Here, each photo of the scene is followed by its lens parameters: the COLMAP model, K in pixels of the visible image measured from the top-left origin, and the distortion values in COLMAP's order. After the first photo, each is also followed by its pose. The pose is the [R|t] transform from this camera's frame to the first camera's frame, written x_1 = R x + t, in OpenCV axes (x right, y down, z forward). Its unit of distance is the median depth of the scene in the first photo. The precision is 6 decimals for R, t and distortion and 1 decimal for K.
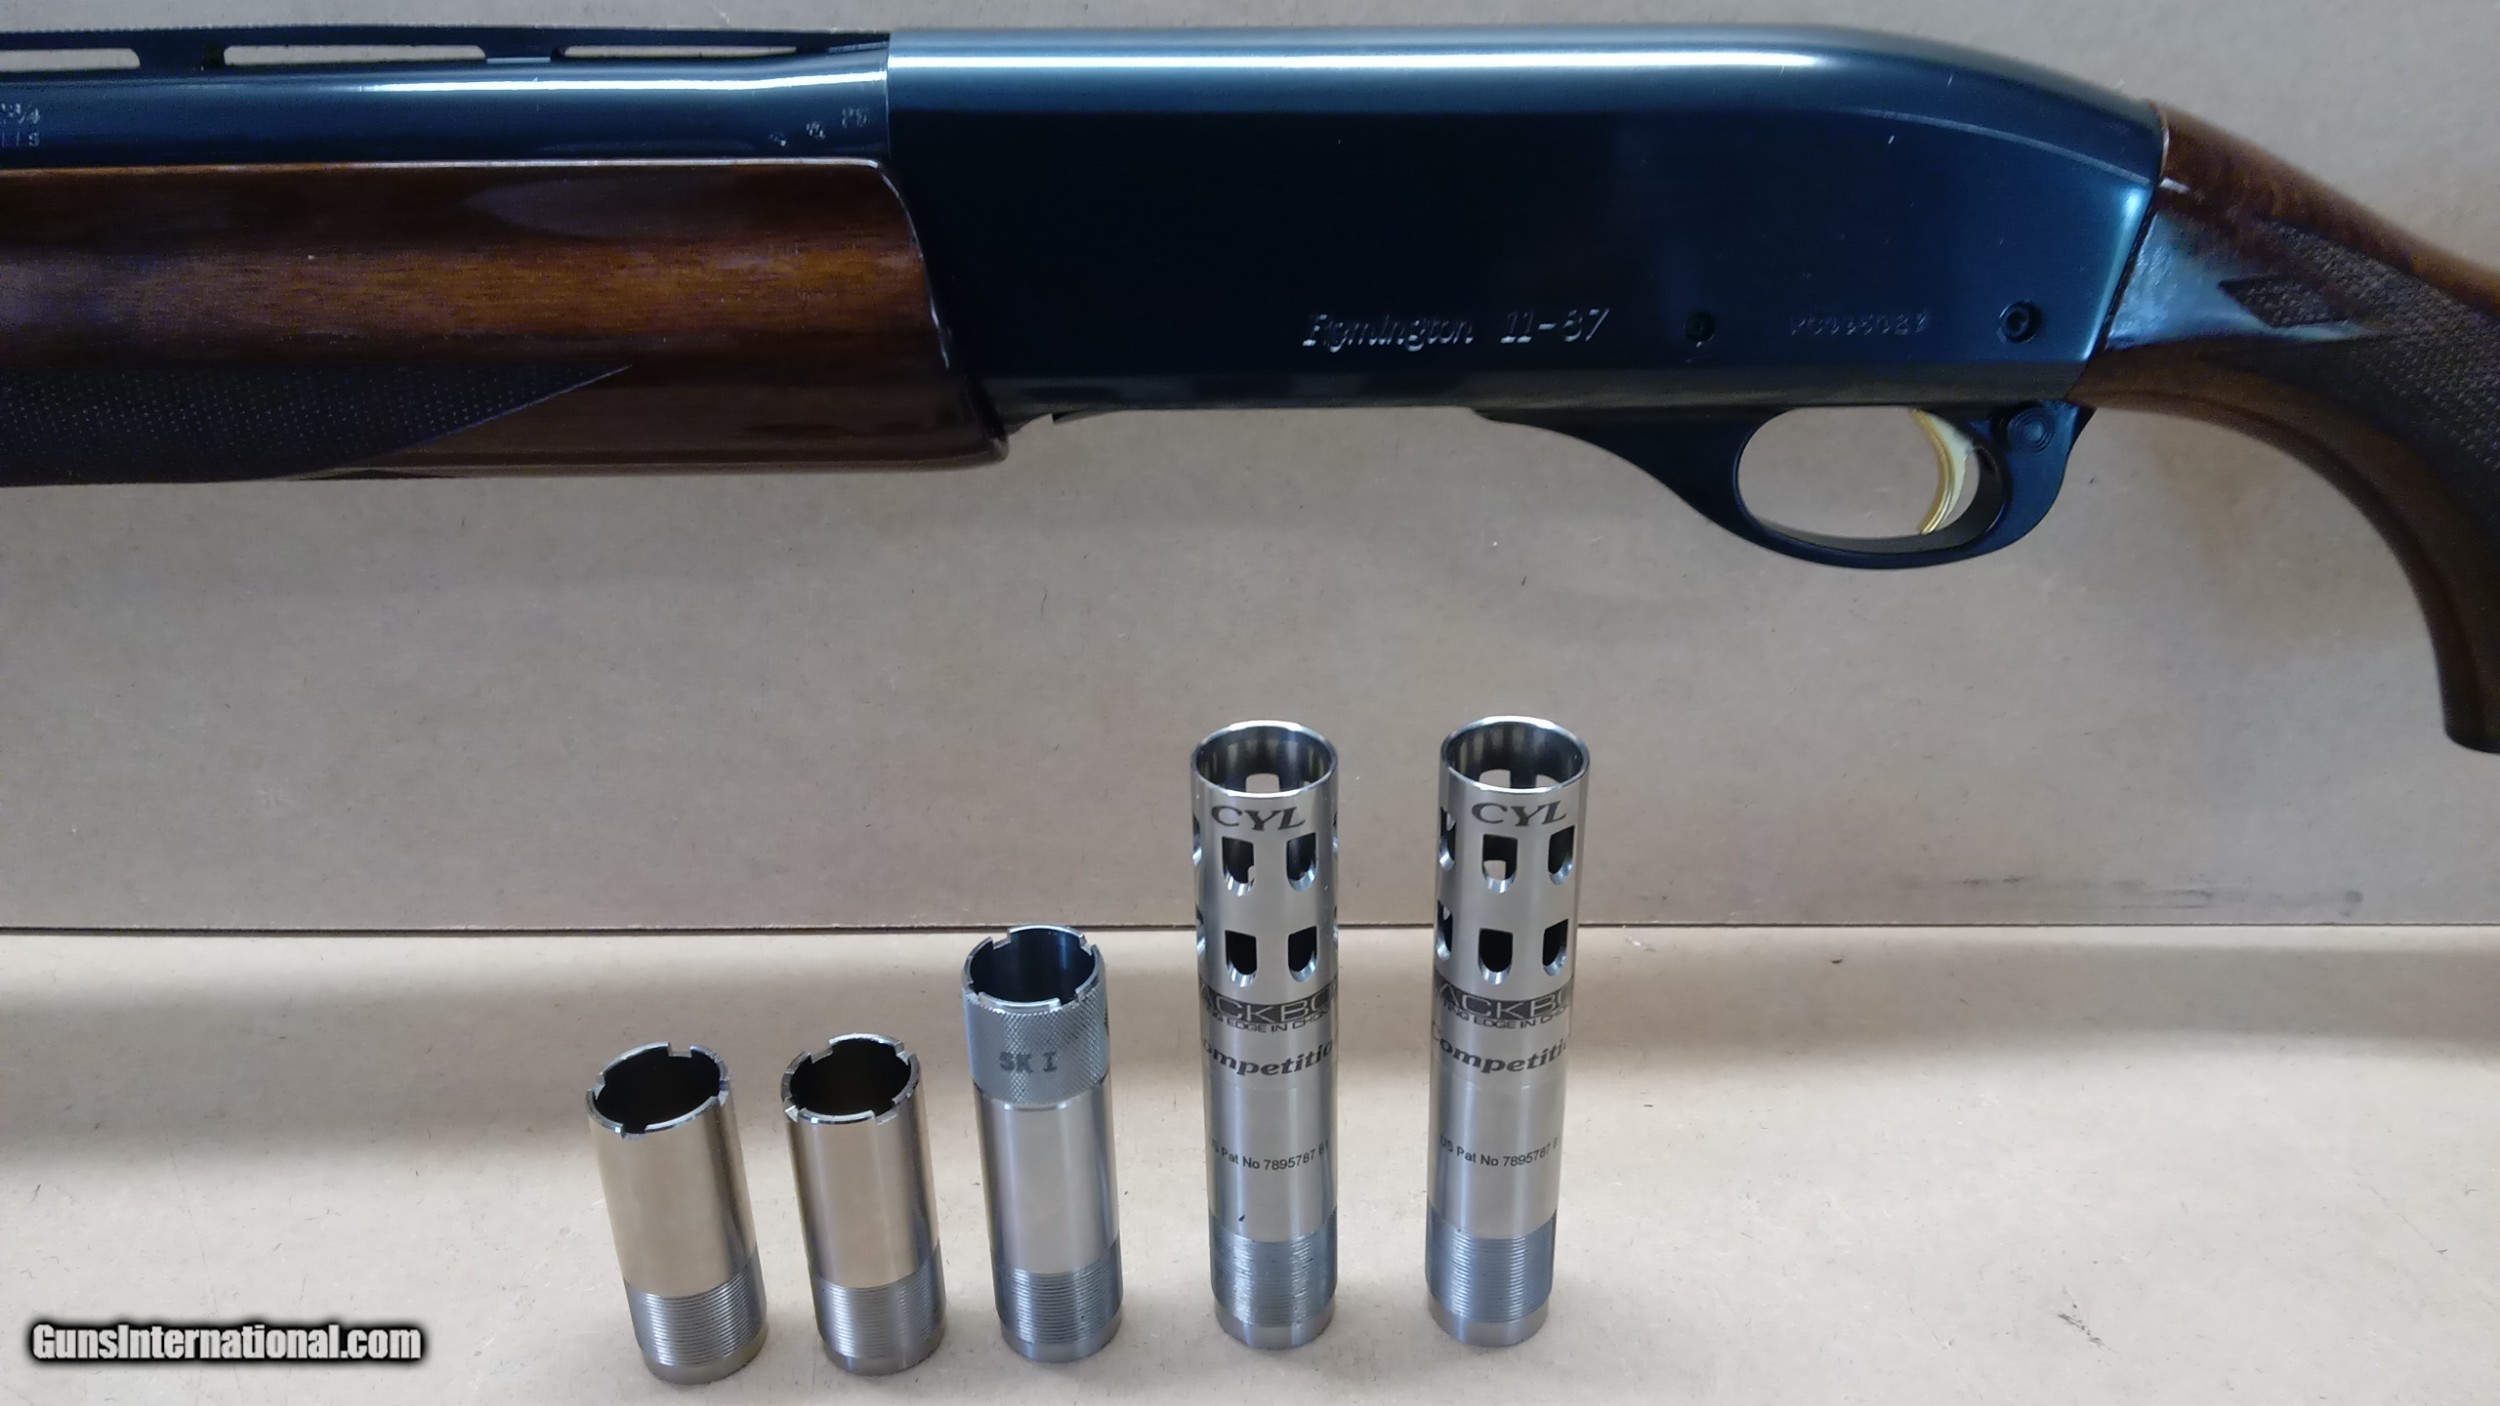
lens RADIAL K [[1950.9, 0, 1250.0], [0, 1950.9, 703.0], [0, 0, 1]] dist [-0.021382, -0.009220]
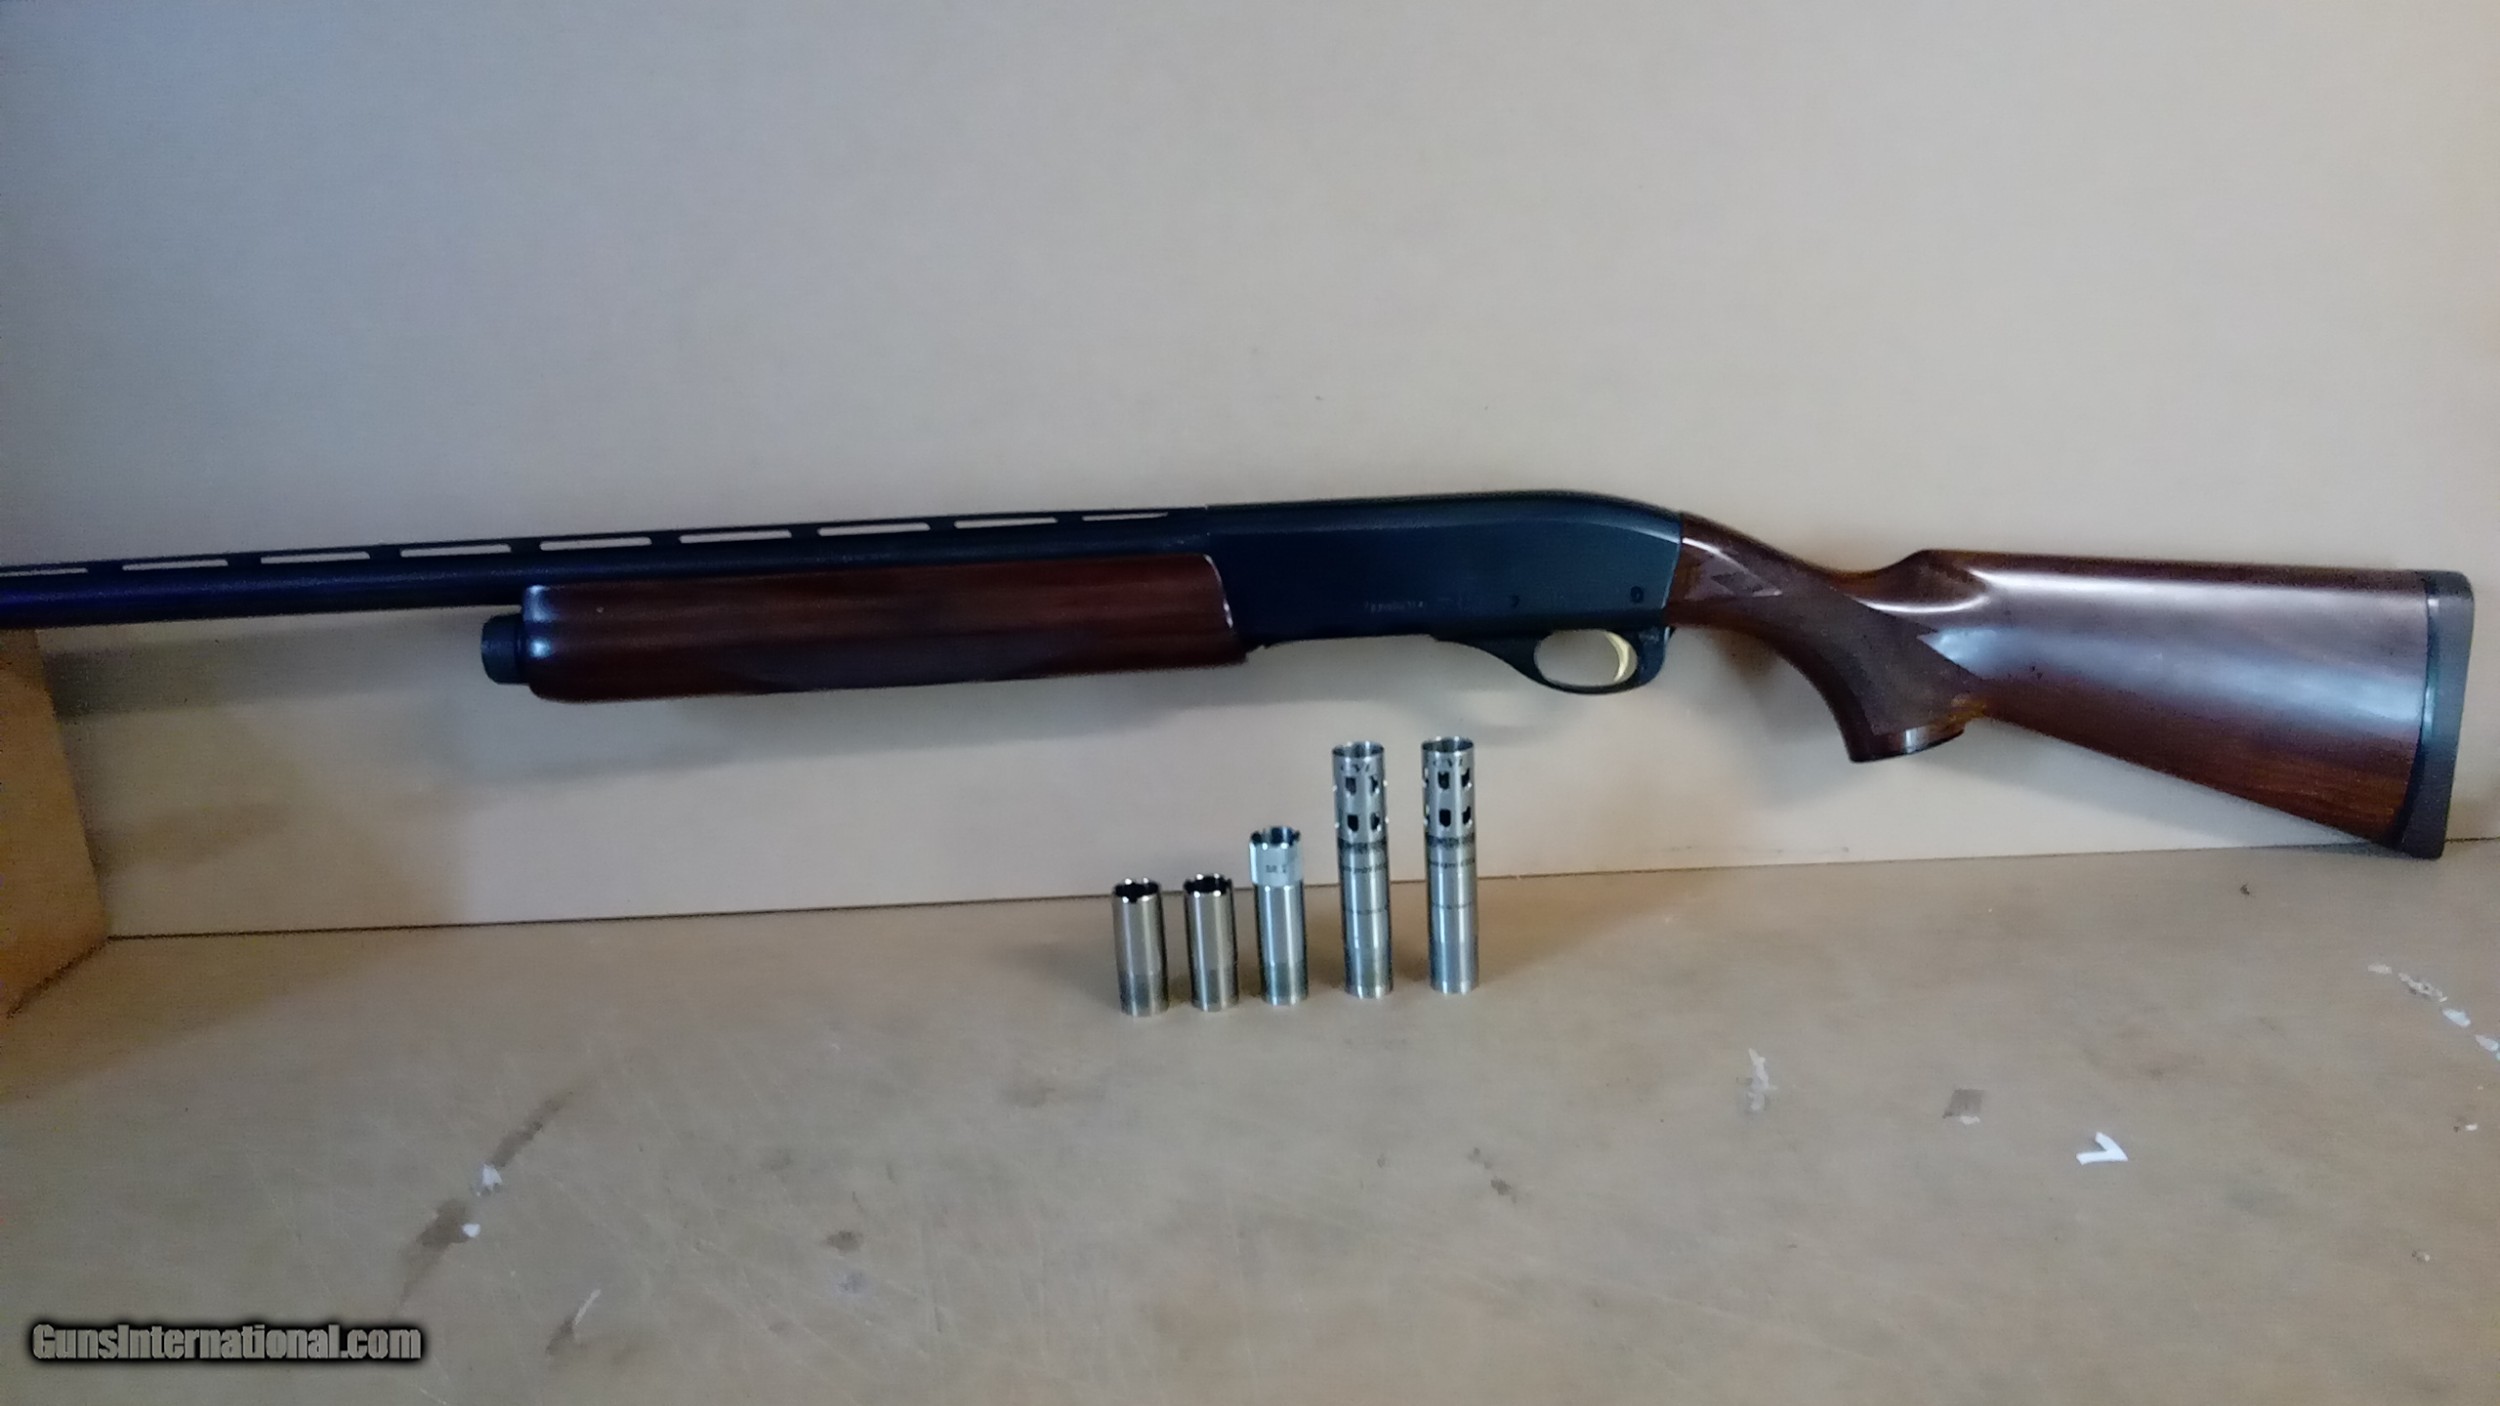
lens RADIAL K [[1950.9, 0, 1250.0], [0, 1950.9, 703.0], [0, 0, 1]] dist [-0.021382, -0.009220]
pose [[0.999026, -0.041231, -0.015726, -0.089913], [0.036594, 0.973223, -0.226932, 0.529241], [0.024662, 0.226135, 0.973784, -1.555989]]
